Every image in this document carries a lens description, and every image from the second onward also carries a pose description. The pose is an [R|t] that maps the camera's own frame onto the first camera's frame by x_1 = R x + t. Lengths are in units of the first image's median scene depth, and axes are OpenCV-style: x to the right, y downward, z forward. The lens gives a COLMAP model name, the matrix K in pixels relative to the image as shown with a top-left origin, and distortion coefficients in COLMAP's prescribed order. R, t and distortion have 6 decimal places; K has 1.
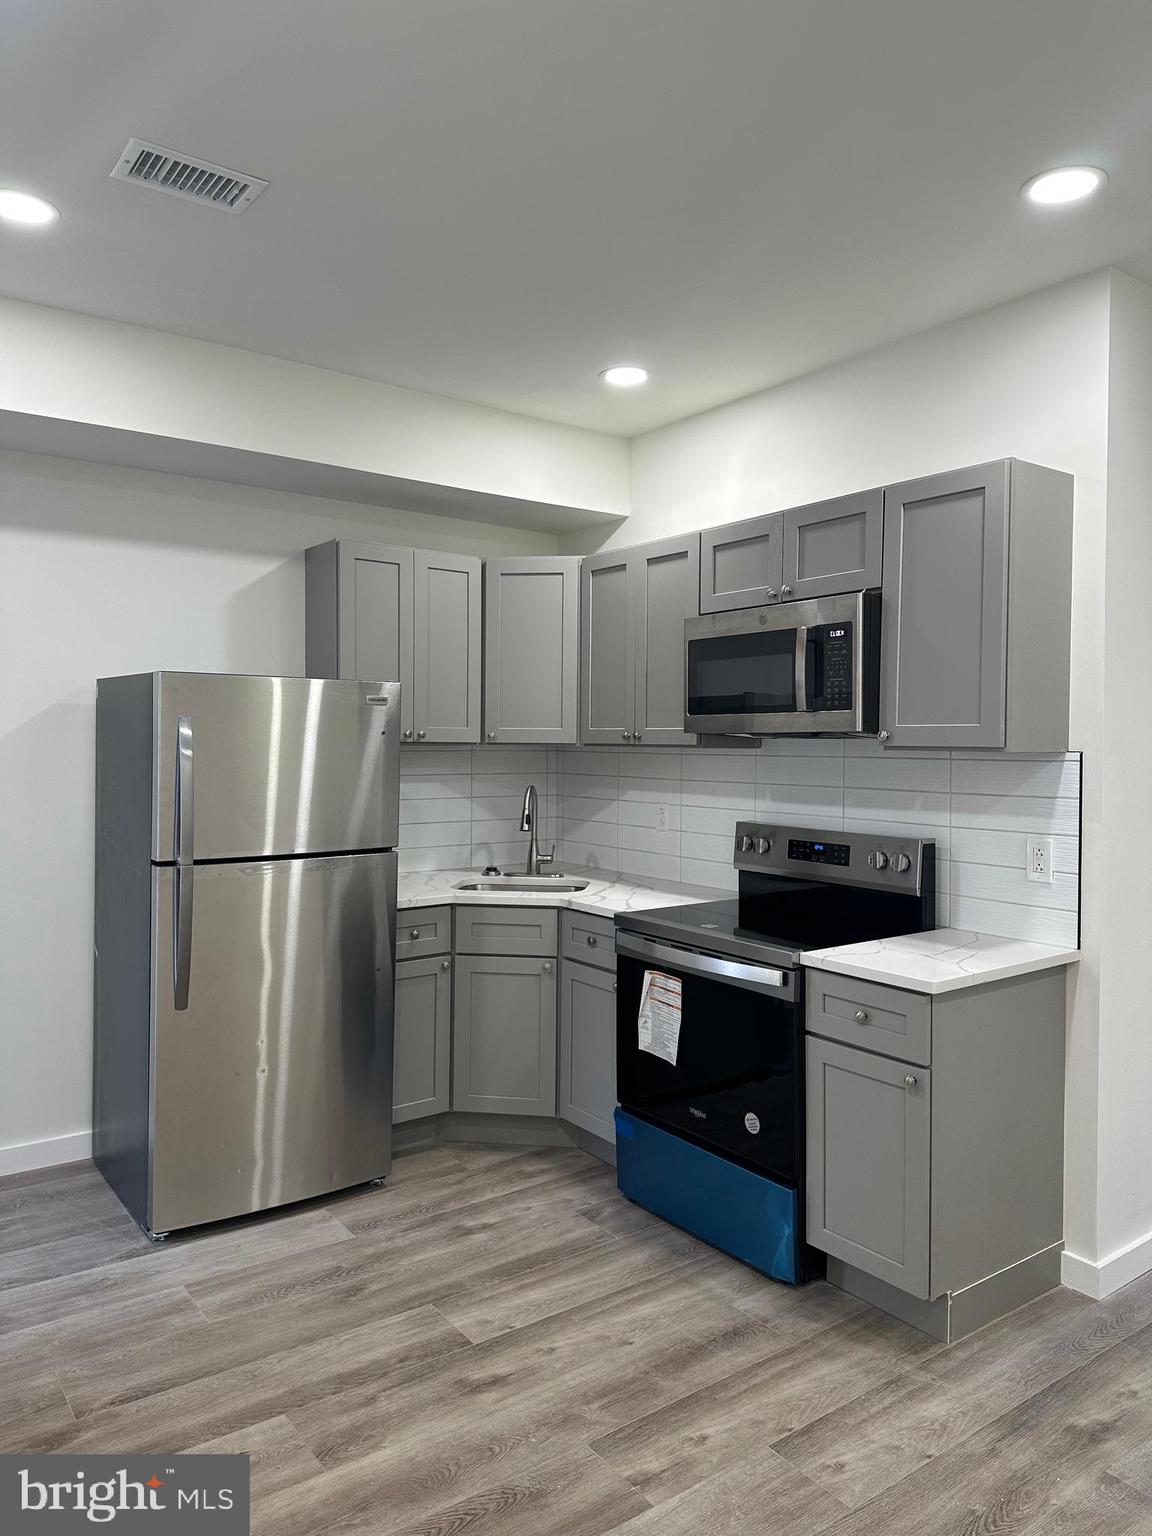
lens RADIAL K [[1079.3, 0, 577.7], [0, 1079.3, 750.6], [0, 0, 1]] dist [0.076181, -0.080271]
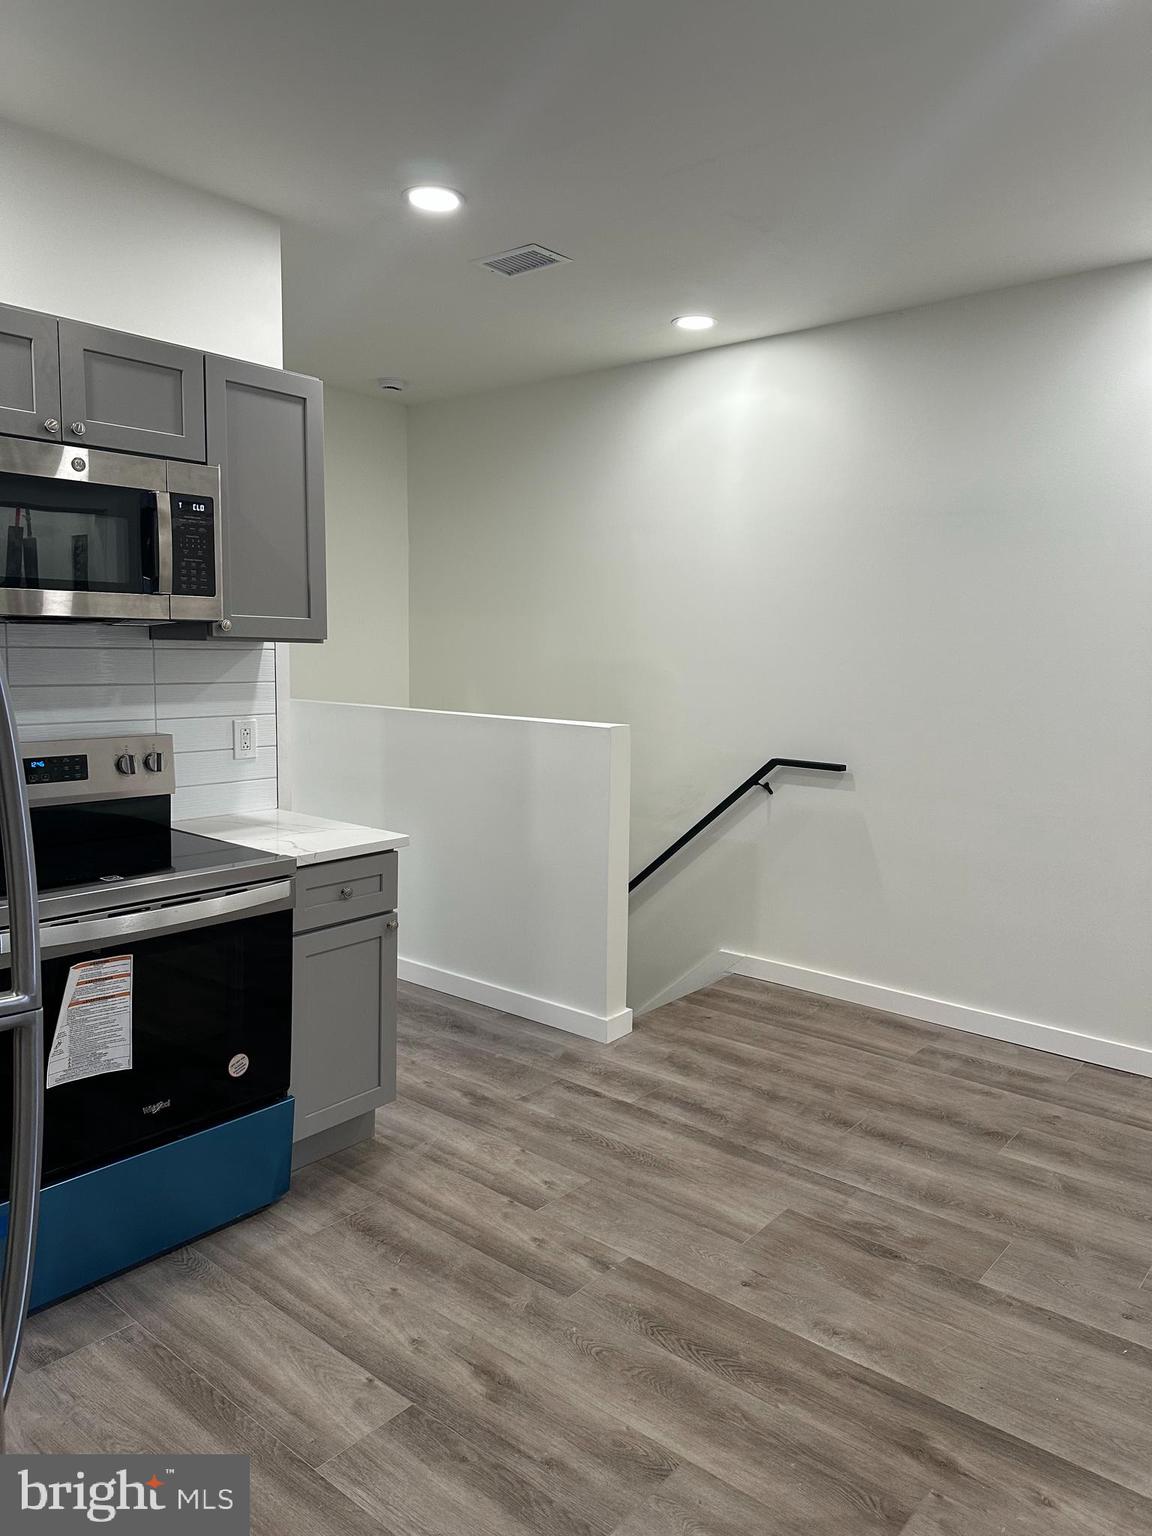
lens RADIAL K [[1071.8, 0, 583.1], [0, 1071.8, 763.6], [0, 0, 1]] dist [0.094955, -0.121938]
pose [[-0.237440, -0.121814, 0.963734, -0.693984], [-0.010578, 0.992372, 0.122827, -0.013149], [-0.971345, 0.018970, -0.236917, 0.888606]]
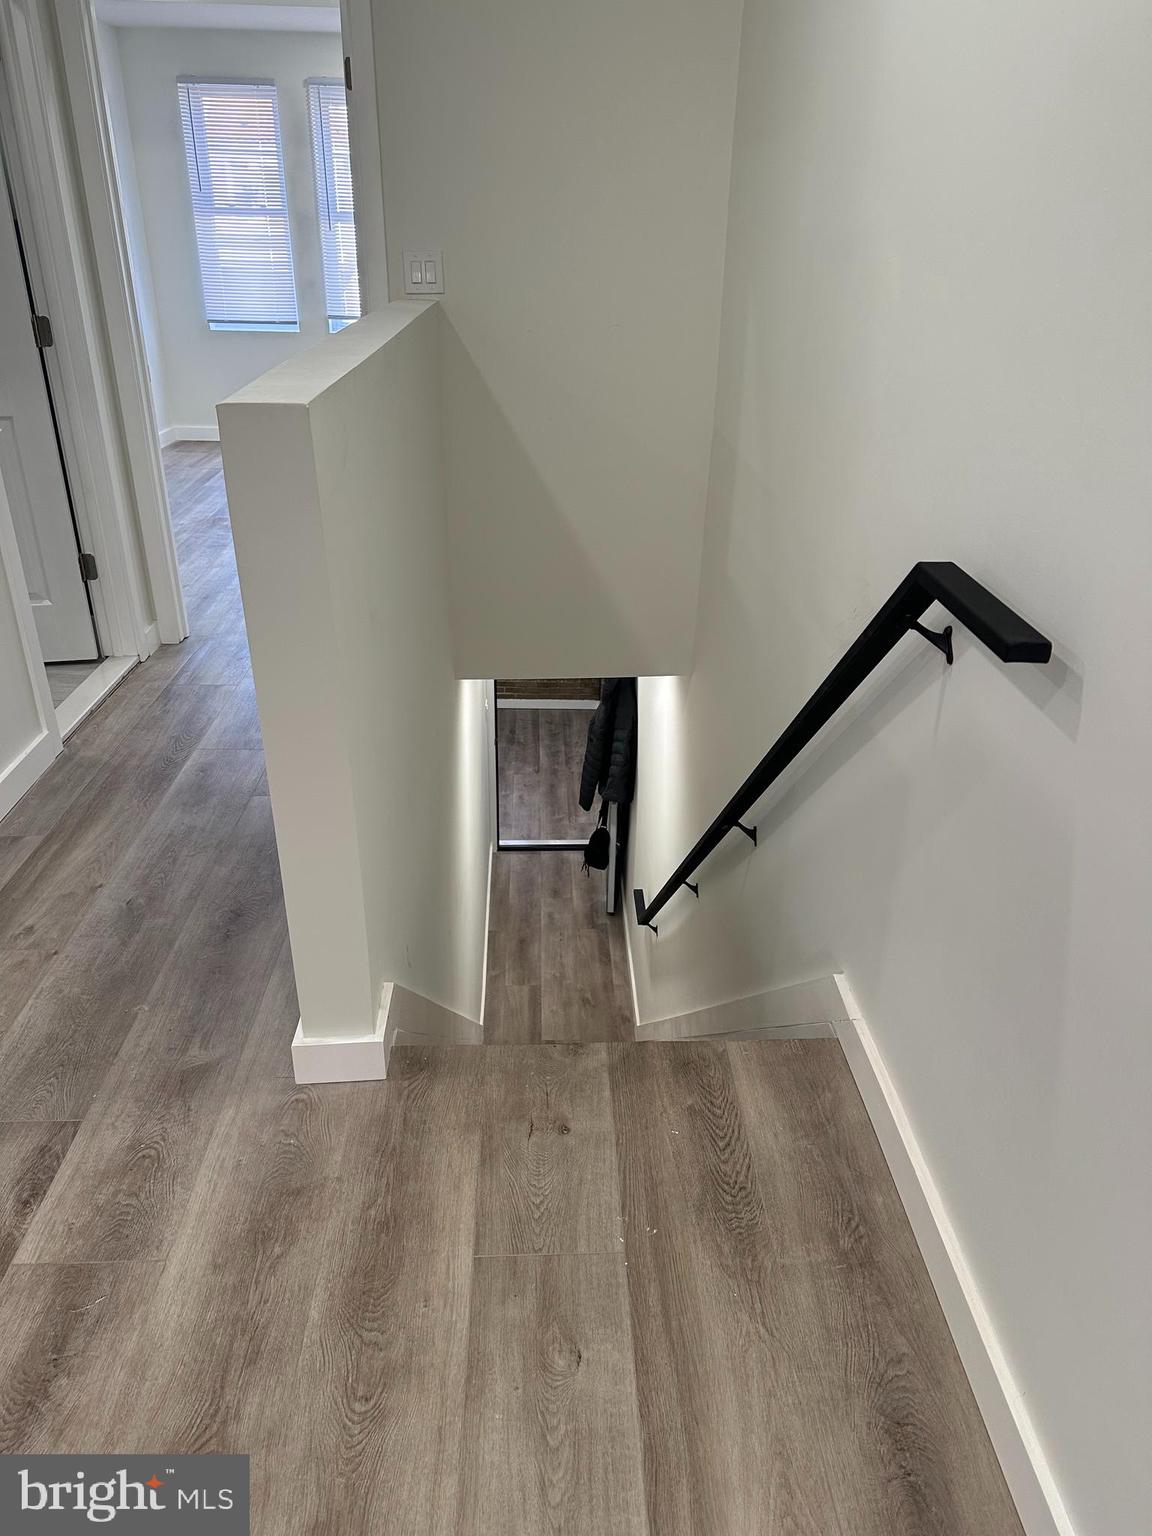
lens RADIAL K [[1081.4, 0, 579.7], [0, 1081.4, 765.4], [0, 0, 1]] dist [0.063464, -0.067962]
pose [[0.563275, -0.364188, 0.741680, 0.160662], [-0.004401, 0.896289, 0.443449, 0.025977], [-0.826258, -0.253048, 0.503254, 0.174173]]
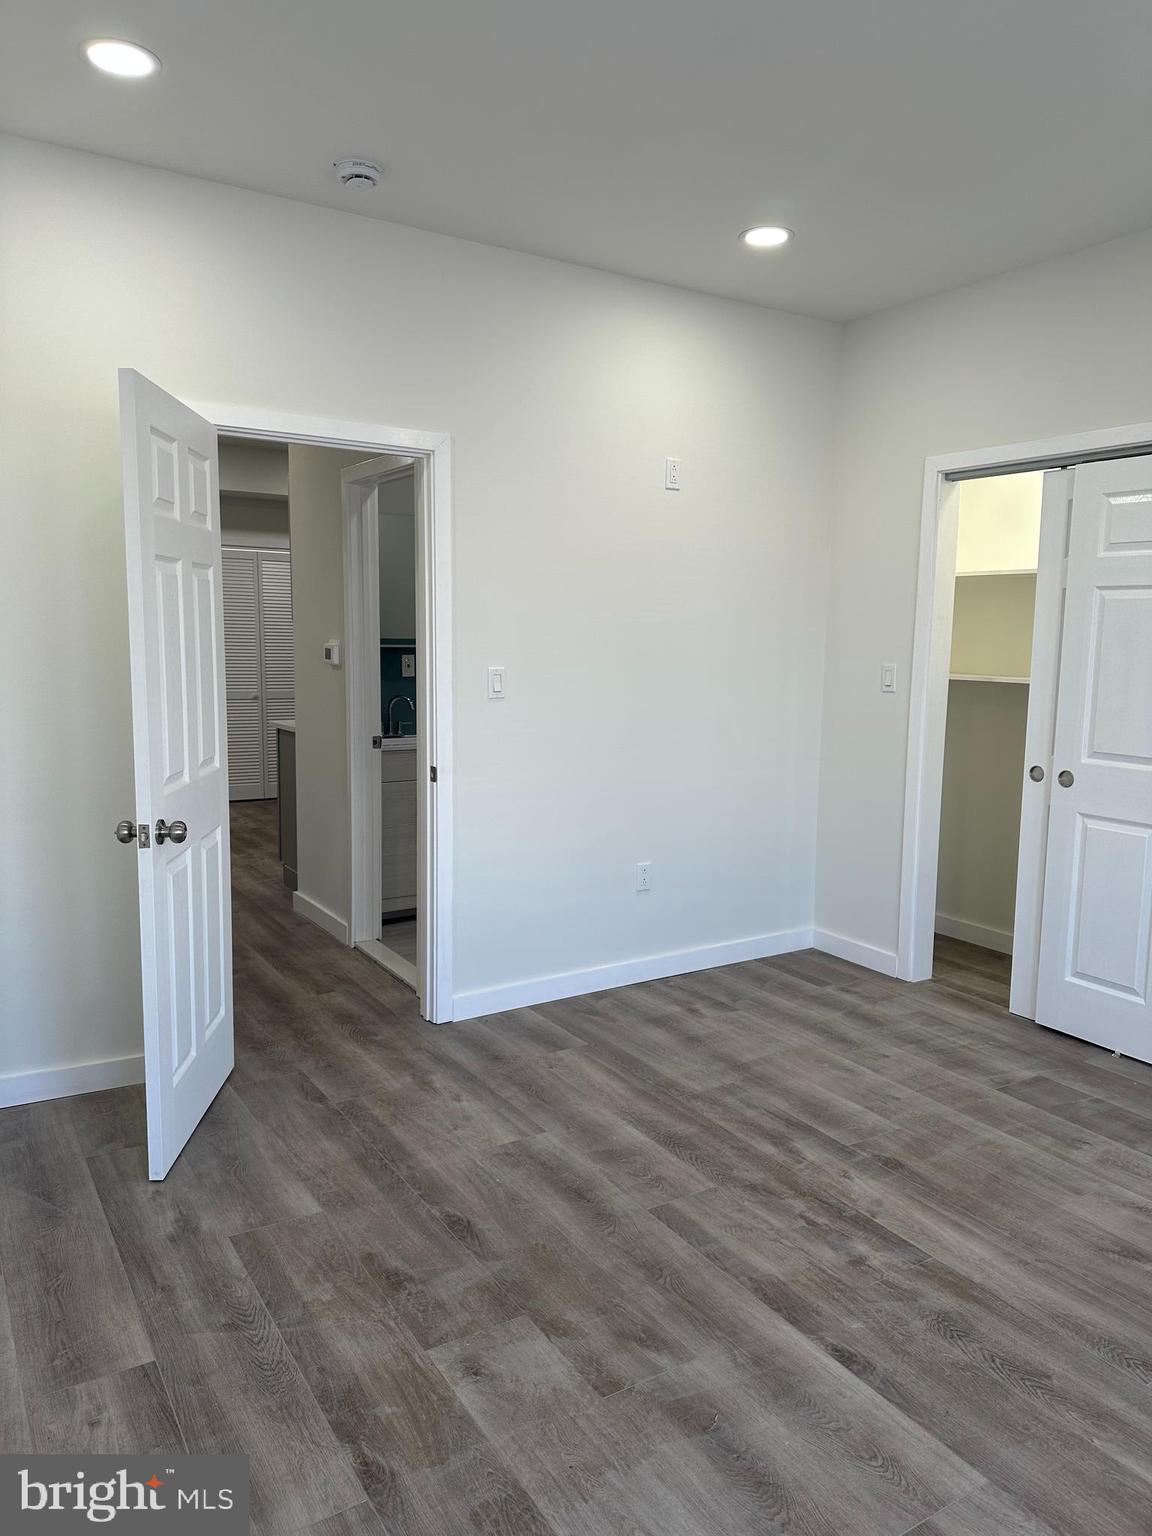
lens RADIAL K [[1071.8, 0, 583.1], [0, 1071.8, 763.6], [0, 0, 1]] dist [0.094955, -0.121938]
pose [[-0.073326, 0.116264, -0.990508, 2.086983], [-0.022278, 0.992743, 0.118176, 0.011480], [0.997059, 0.030732, -0.070204, 1.489026]]
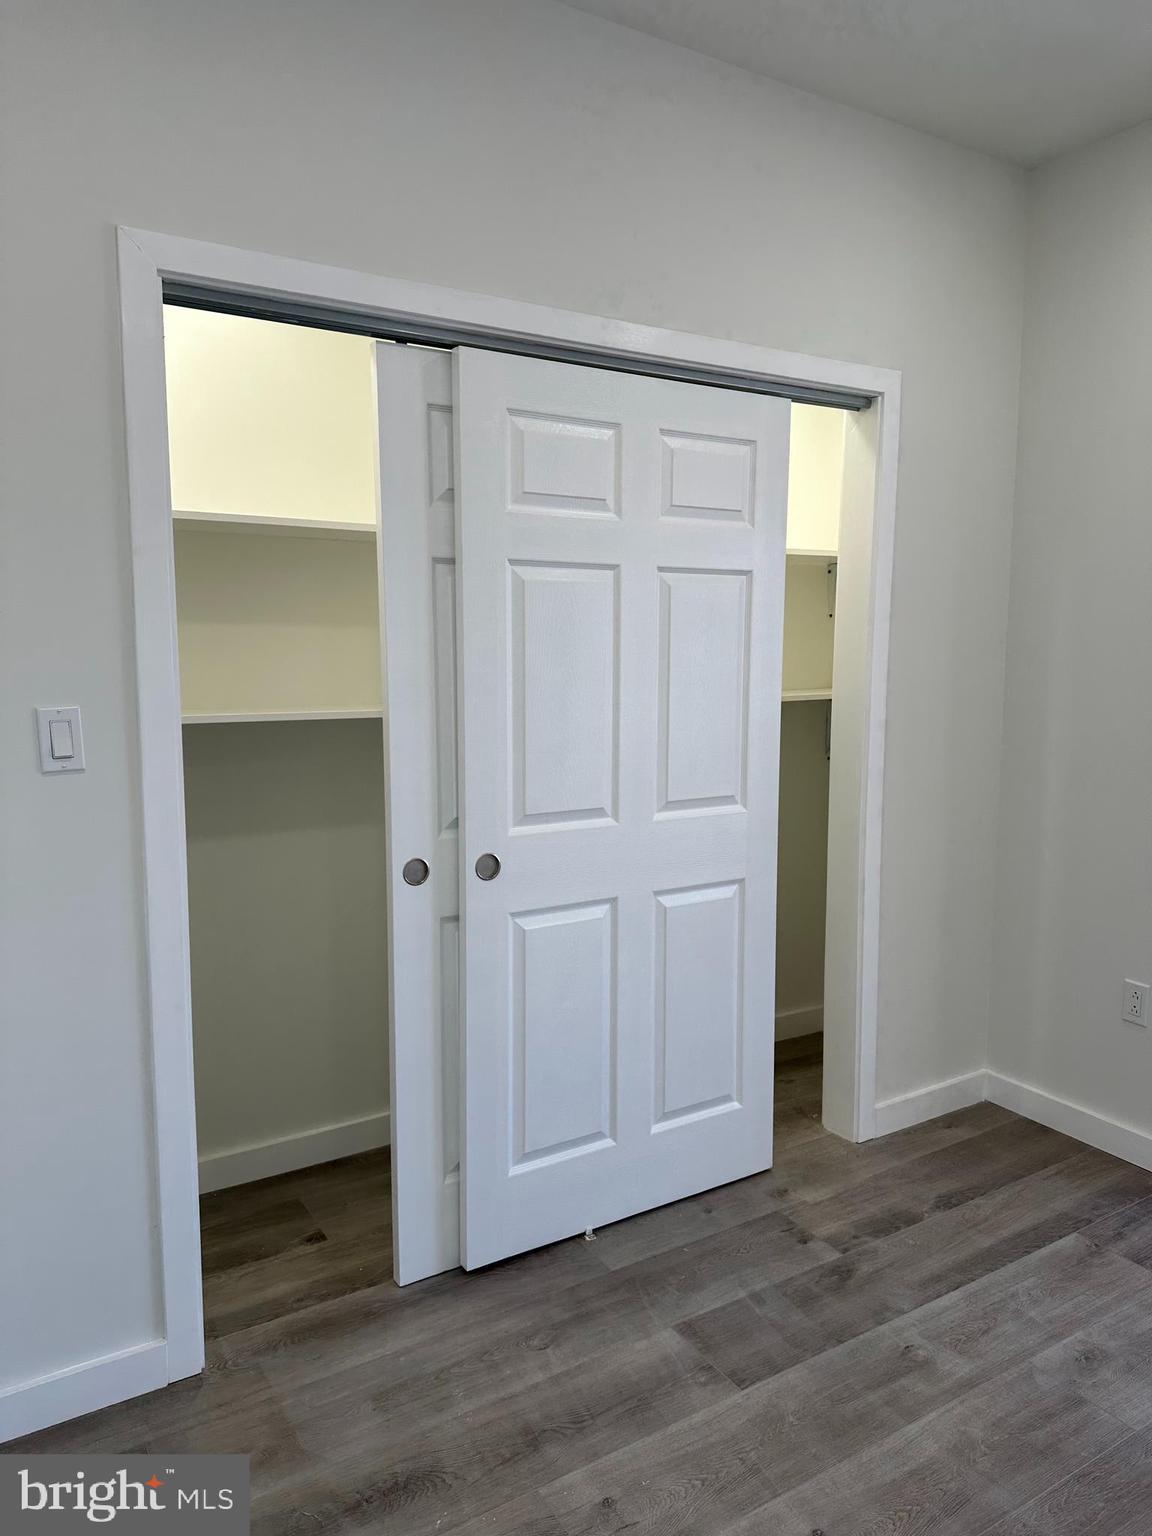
lens RADIAL K [[1081.5, 0, 577.9], [0, 1081.5, 760.2], [0, 0, 1]] dist [0.054998, -0.051012]
pose [[0.997429, 0.006716, -0.071349, 0.975736], [0.000591, 0.994795, 0.101898, 0.009619], [0.071662, -0.101678, 0.992233, 1.212855]]
